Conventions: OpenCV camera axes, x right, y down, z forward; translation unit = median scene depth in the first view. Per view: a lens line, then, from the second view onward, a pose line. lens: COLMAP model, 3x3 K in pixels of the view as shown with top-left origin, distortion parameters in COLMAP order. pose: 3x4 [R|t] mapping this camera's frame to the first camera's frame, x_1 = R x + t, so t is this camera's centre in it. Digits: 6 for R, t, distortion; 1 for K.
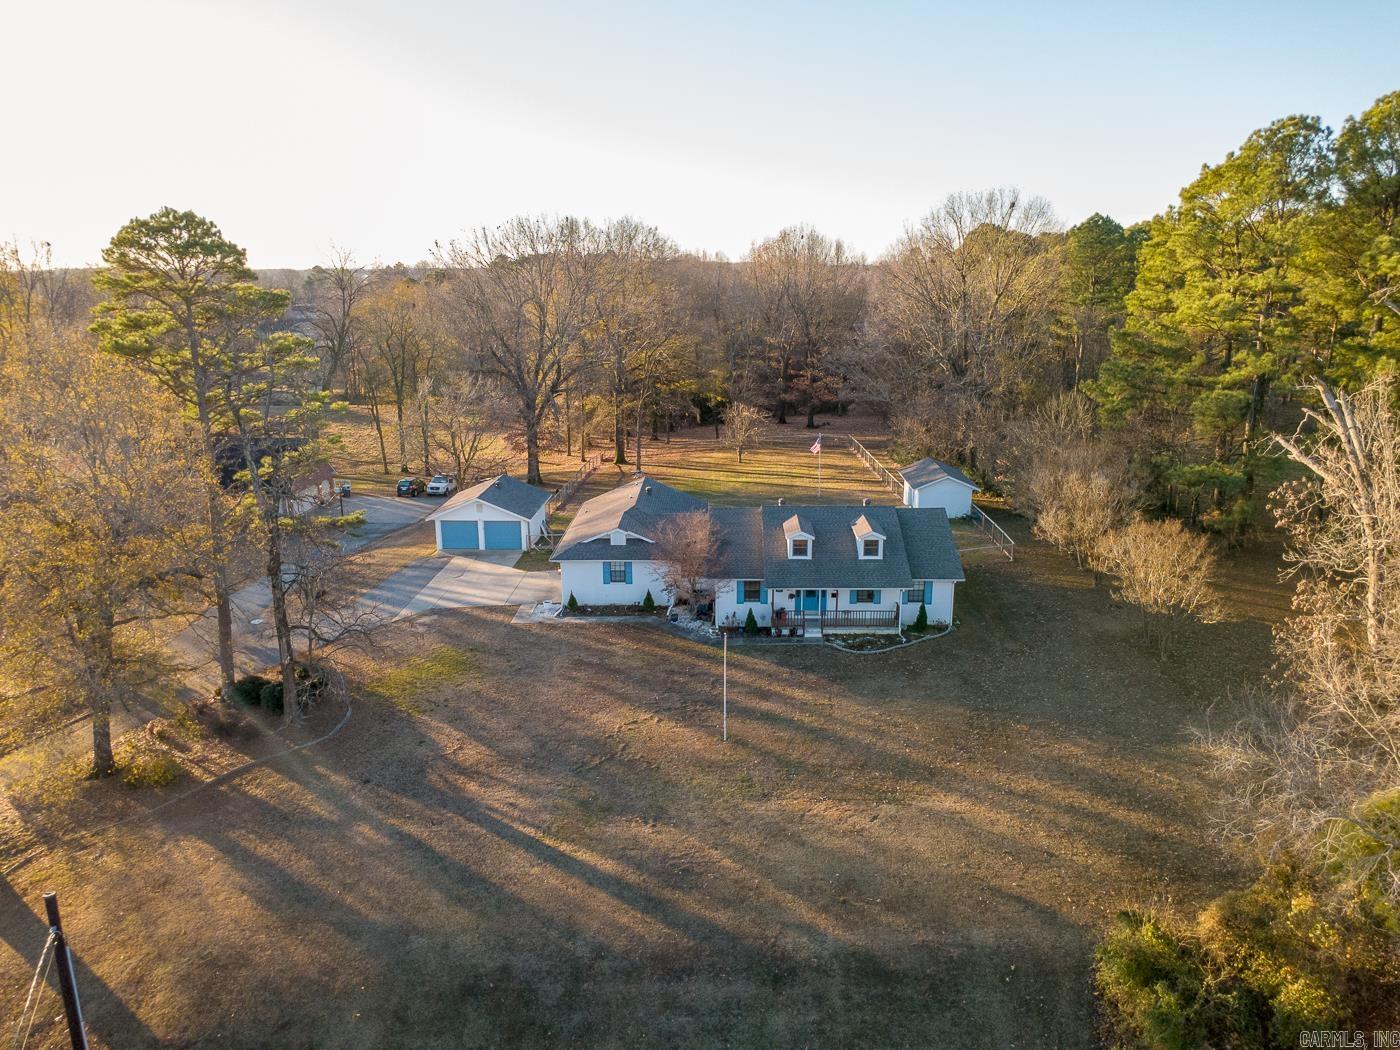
lens RADIAL K [[994.7, 0, 715.7], [0, 994.7, 526.3], [0, 0, 1]] dist [-0.003119, -0.001336]
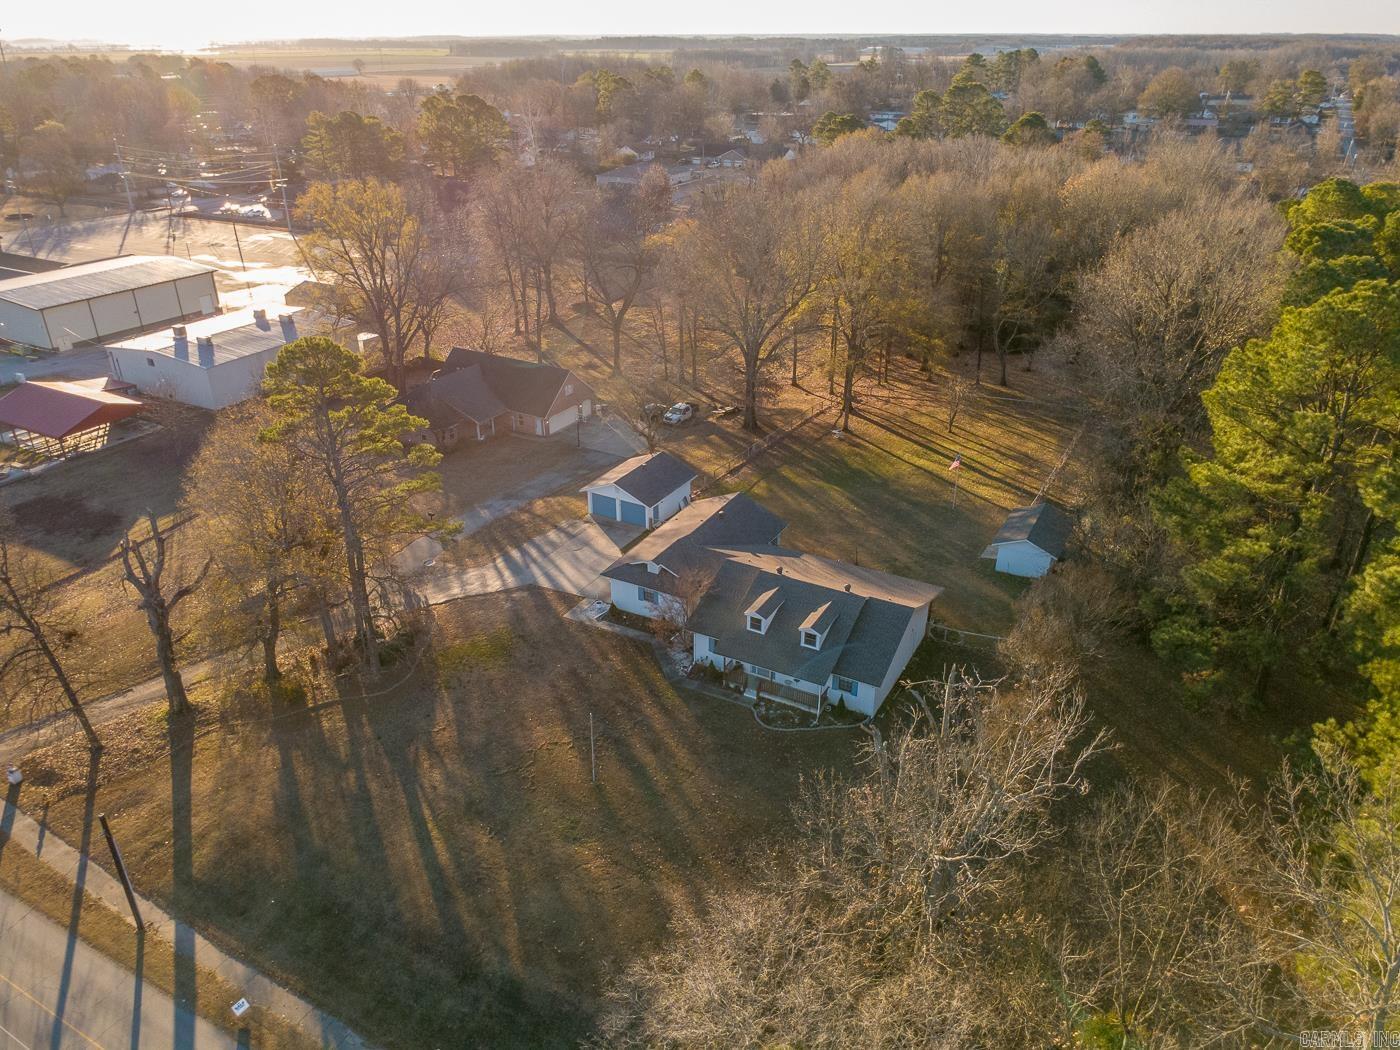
lens RADIAL K [[967.1, 0, 700.0], [0, 967.1, 525.0], [0, 0, 1]] dist [-0.002650, 0.003168]
pose [[0.889504, 0.214614, -0.403390, 0.604633], [-0.129896, 0.965177, 0.227069, -0.450953], [0.438075, -0.149580, 0.886407, -0.072188]]
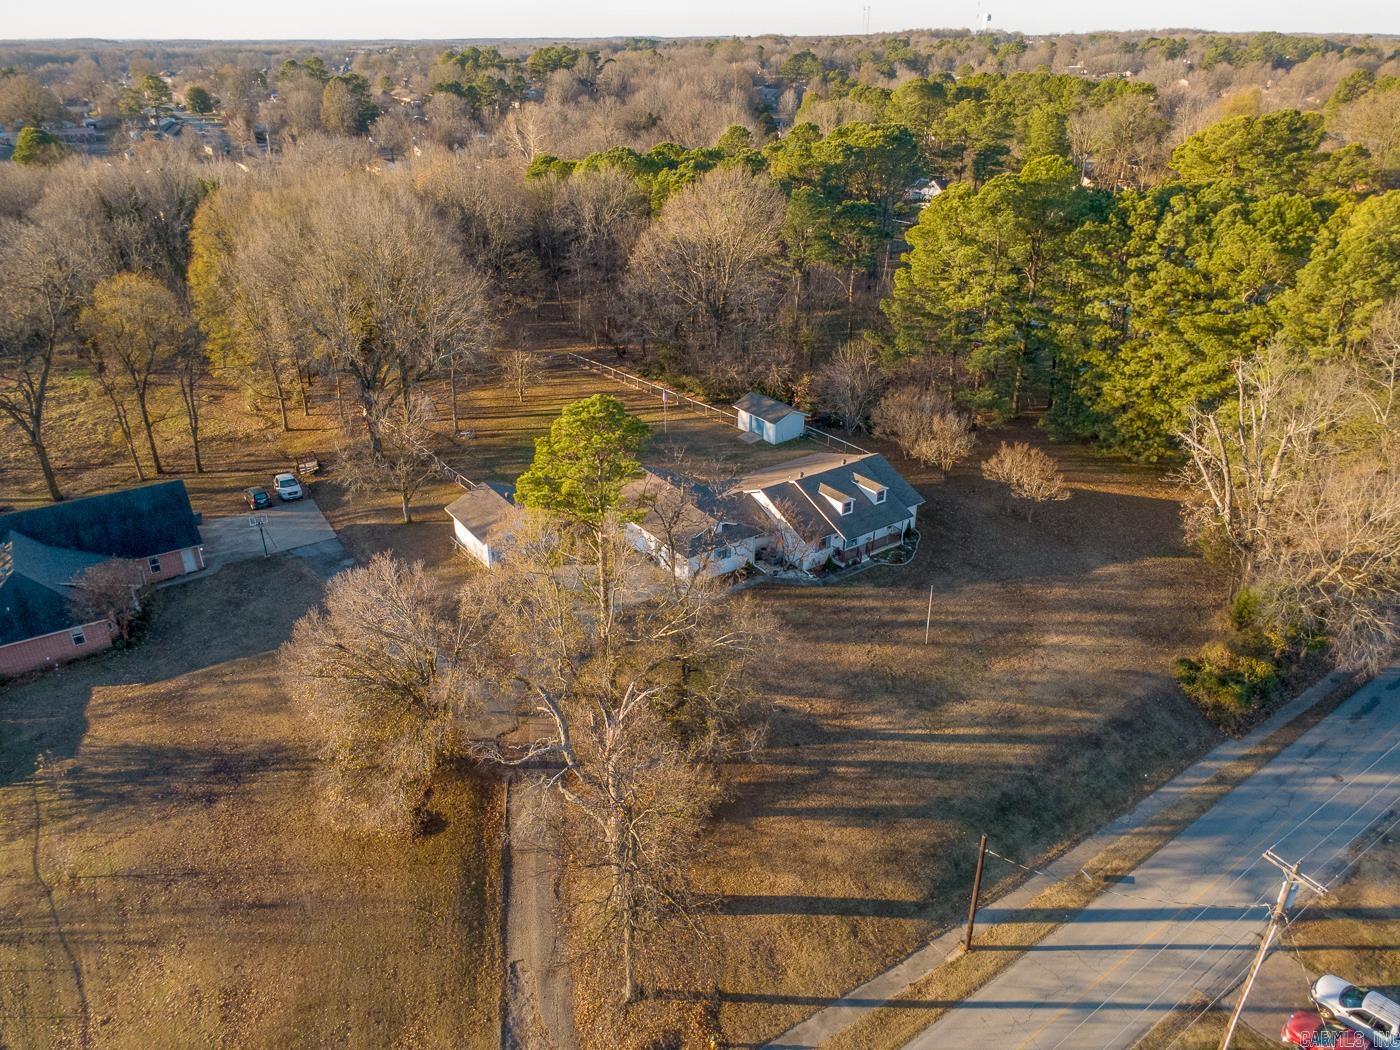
lens RADIAL K [[967.1, 0, 700.0], [0, 967.1, 525.0], [0, 0, 1]] dist [-0.002650, 0.003168]
pose [[0.807033, -0.269932, 0.525199, -1.124954], [0.151344, 0.954248, 0.257888, -0.472319], [-0.570782, -0.128639, 0.810962, -0.110302]]
